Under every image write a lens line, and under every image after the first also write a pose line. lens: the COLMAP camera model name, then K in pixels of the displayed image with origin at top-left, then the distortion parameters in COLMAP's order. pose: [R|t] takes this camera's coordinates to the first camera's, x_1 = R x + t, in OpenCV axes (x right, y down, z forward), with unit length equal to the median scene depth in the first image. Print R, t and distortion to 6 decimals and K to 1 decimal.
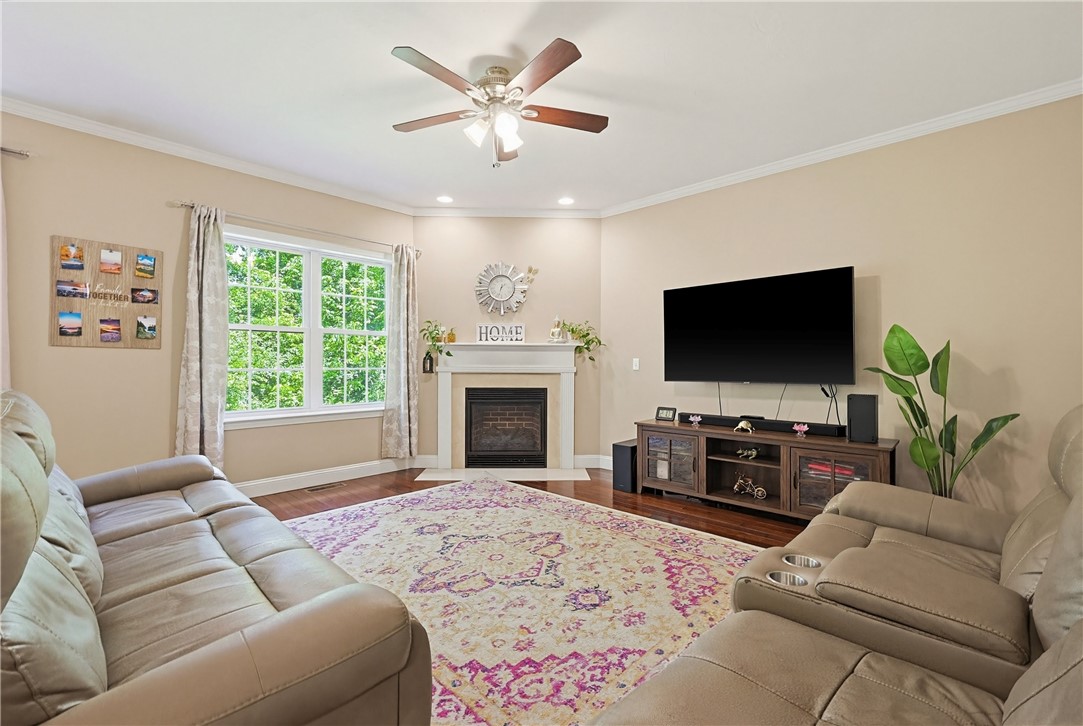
lens RADIAL K [[444.8, 0, 521.8], [0, 444.8, 360.8], [0, 0, 1]] dist [0.000148, -0.000013]
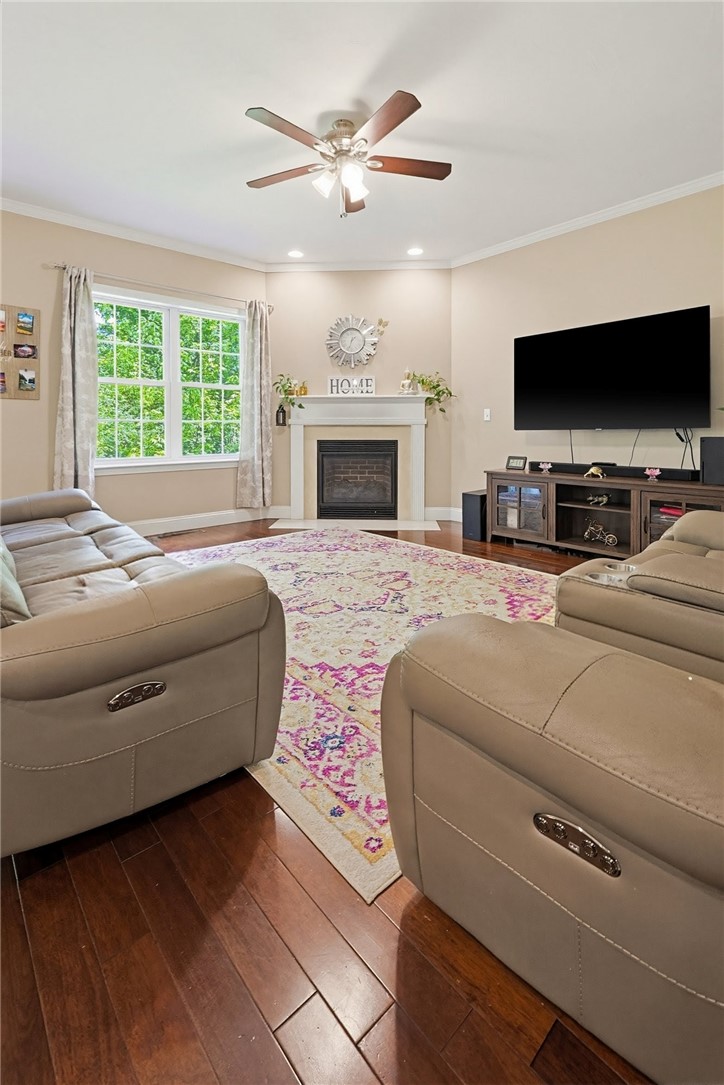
lens RADIAL K [[619.7, 0, 362.0], [0, 619.7, 542.5], [0, 0, 1]] dist [-0.003809, 0.000144]
pose [[0.996746, -0.002019, -0.080579, 0.095421], [0.003663, 0.999788, 0.020263, 0.283083], [0.080521, -0.020492, 0.996542, -0.438217]]
